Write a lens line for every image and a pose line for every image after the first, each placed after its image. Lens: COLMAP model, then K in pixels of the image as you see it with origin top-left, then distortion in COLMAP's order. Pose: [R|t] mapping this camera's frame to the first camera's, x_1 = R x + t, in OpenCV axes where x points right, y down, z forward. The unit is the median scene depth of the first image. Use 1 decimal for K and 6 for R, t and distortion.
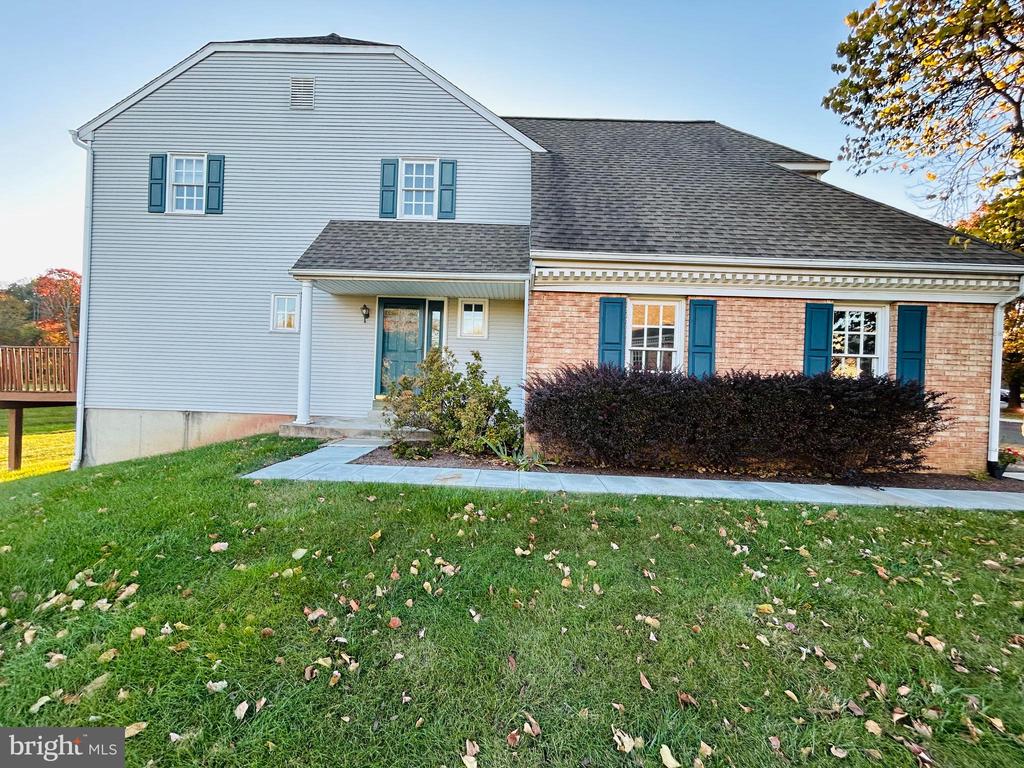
lens RADIAL K [[417.9, 0, 511.9], [0, 417.9, 383.6], [0, 0, 1]] dist [0.001516, -0.000073]
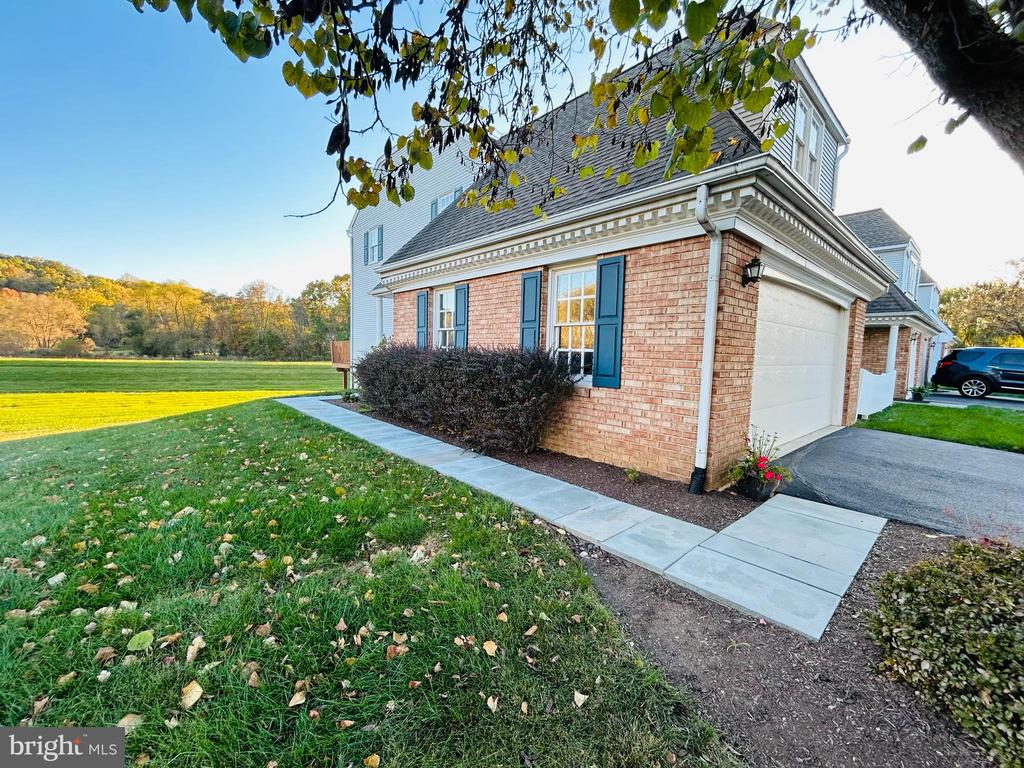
lens RADIAL K [[417.9, 0, 511.7], [0, 417.9, 383.3], [0, 0, 1]] dist [0.001516, -0.000073]
pose [[0.682822, 0.040514, -0.729461, 1.420982], [-0.002095, 0.998566, 0.053500, 0.011416], [0.730582, -0.035003, 0.681927, 0.306822]]
